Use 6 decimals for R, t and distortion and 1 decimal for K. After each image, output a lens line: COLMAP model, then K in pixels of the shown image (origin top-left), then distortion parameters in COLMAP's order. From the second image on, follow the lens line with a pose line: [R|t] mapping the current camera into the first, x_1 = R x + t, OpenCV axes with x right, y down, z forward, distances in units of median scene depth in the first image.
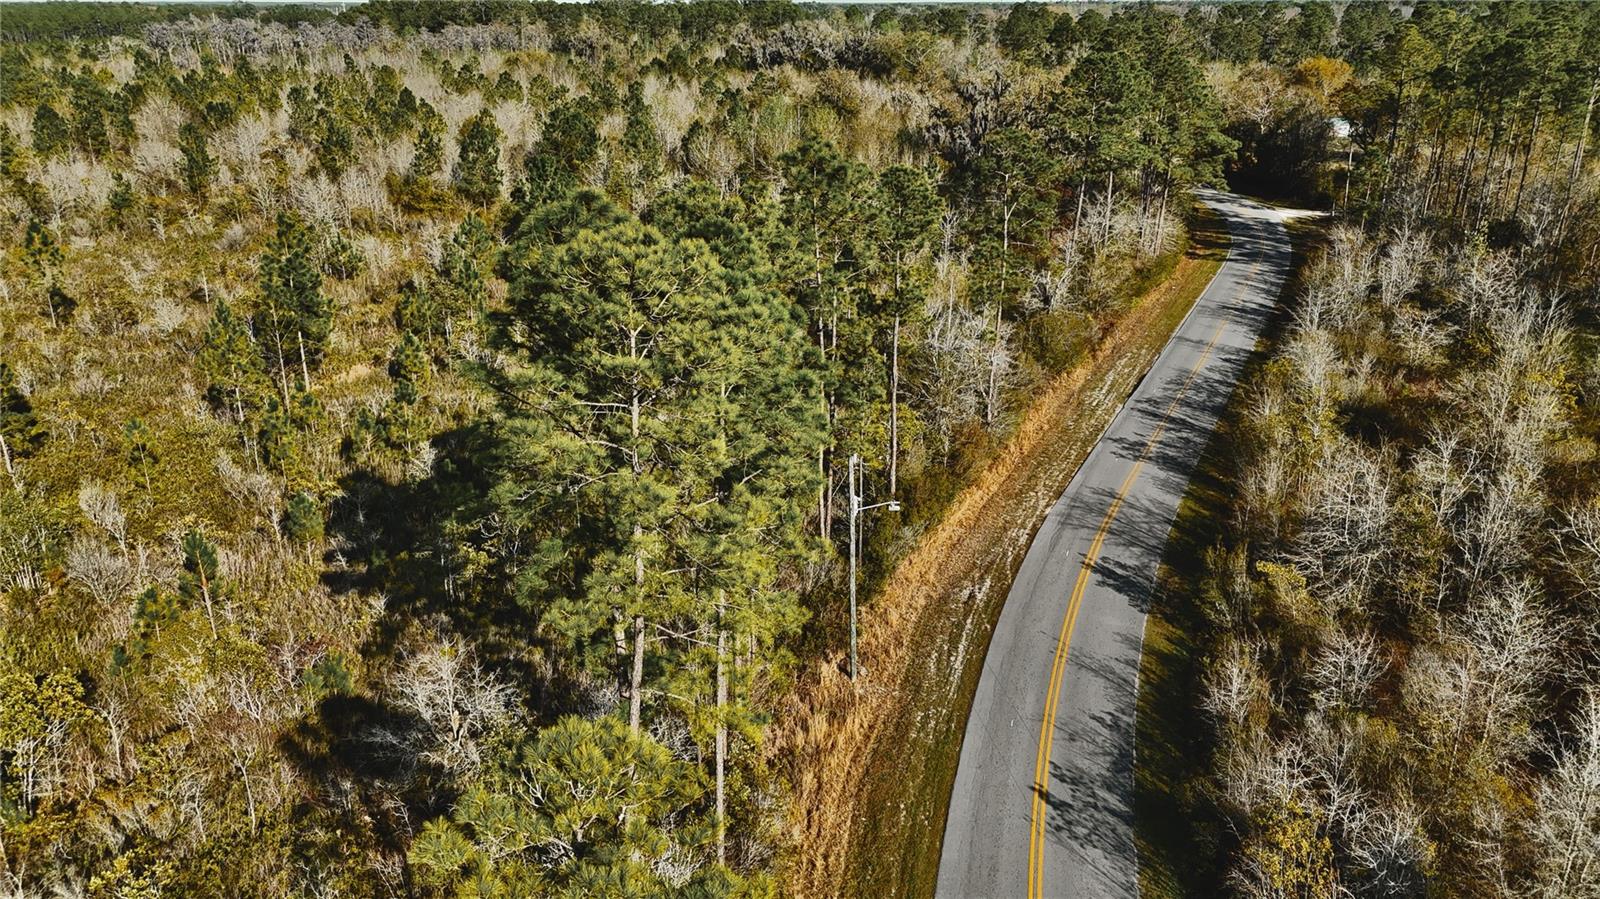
lens RADIAL K [[1177.1, 0, 800.0], [0, 1177.1, 449.5], [0, 0, 1]] dist [0.064623, -0.063328]
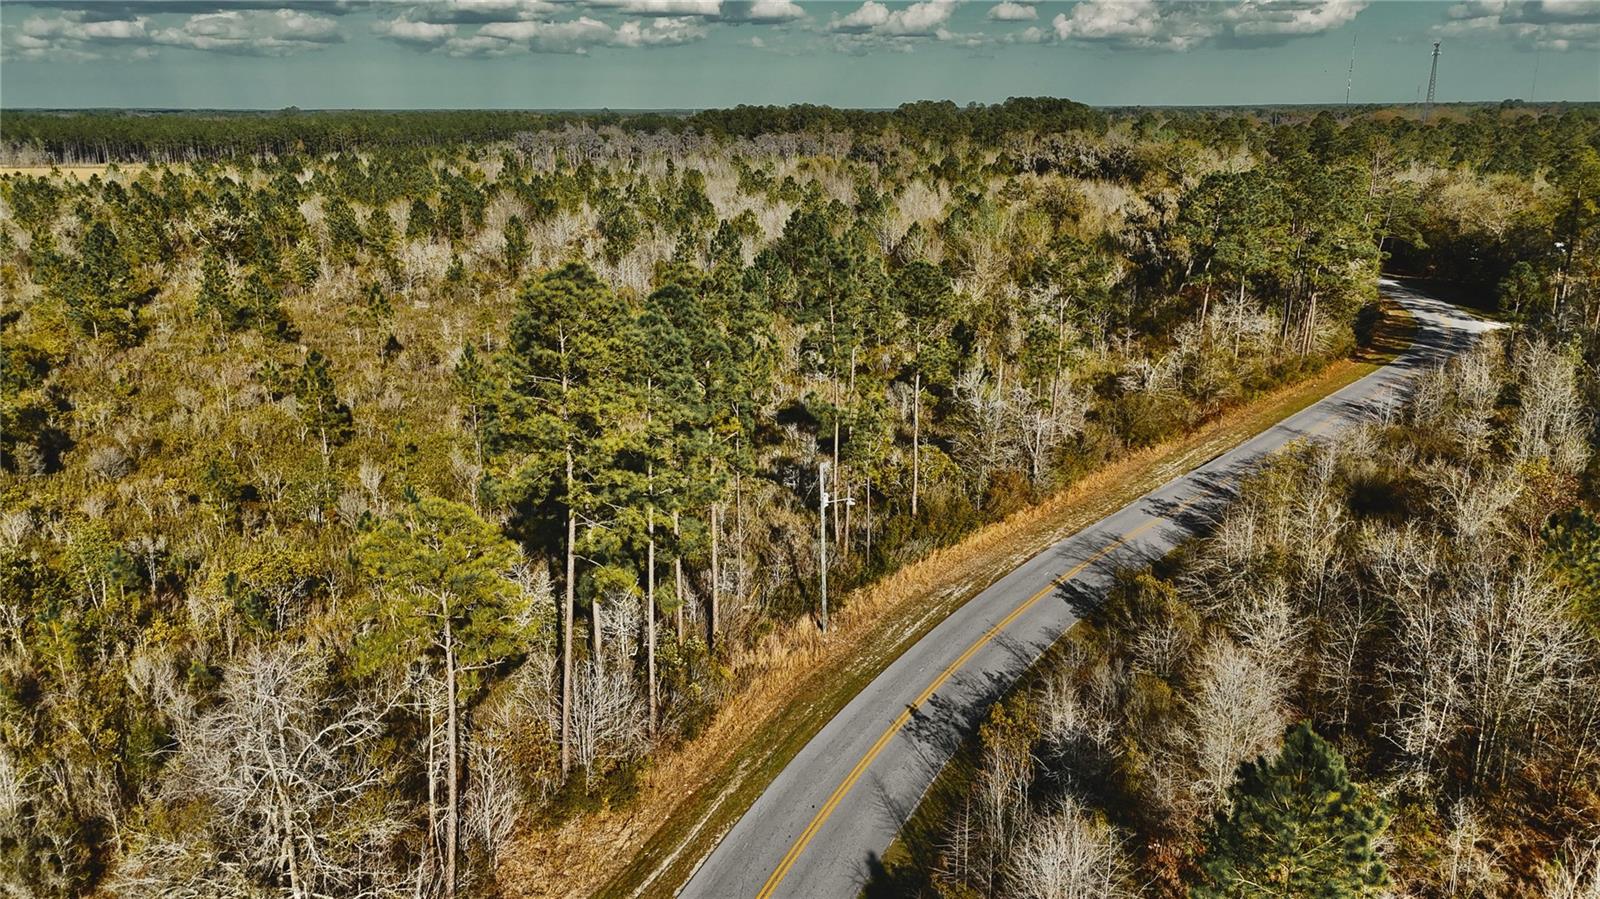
lens RADIAL K [[1177.1, 0, 800.0], [0, 1177.1, 449.5], [0, 0, 1]] dist [0.064623, -0.063328]
pose [[0.965062, 0.071526, -0.252072, 0.118283], [-0.091011, 0.993627, -0.066495, 0.027310], [0.245710, 0.087113, 0.965421, -0.112548]]
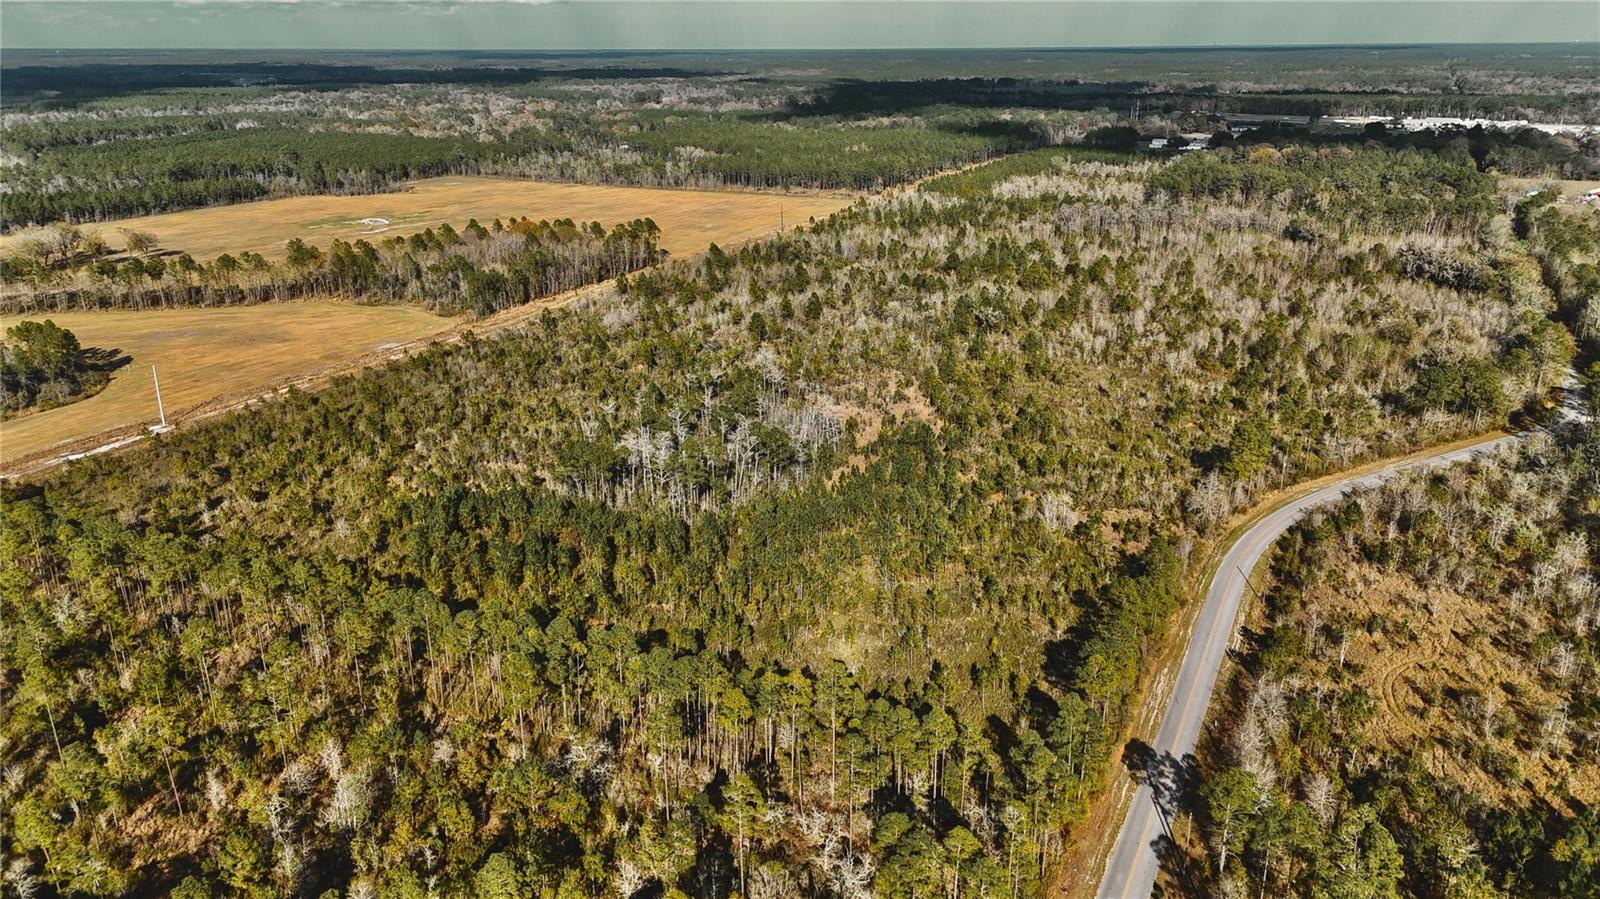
lens RADIAL K [[1177.1, 0, 800.0], [0, 1177.1, 449.5], [0, 0, 1]] dist [0.064623, -0.063328]
pose [[0.828854, 0.177412, -0.530591, 0.416333], [-0.190048, 0.981278, 0.031226, 0.086074], [0.526197, 0.074956, 0.847053, -1.913607]]
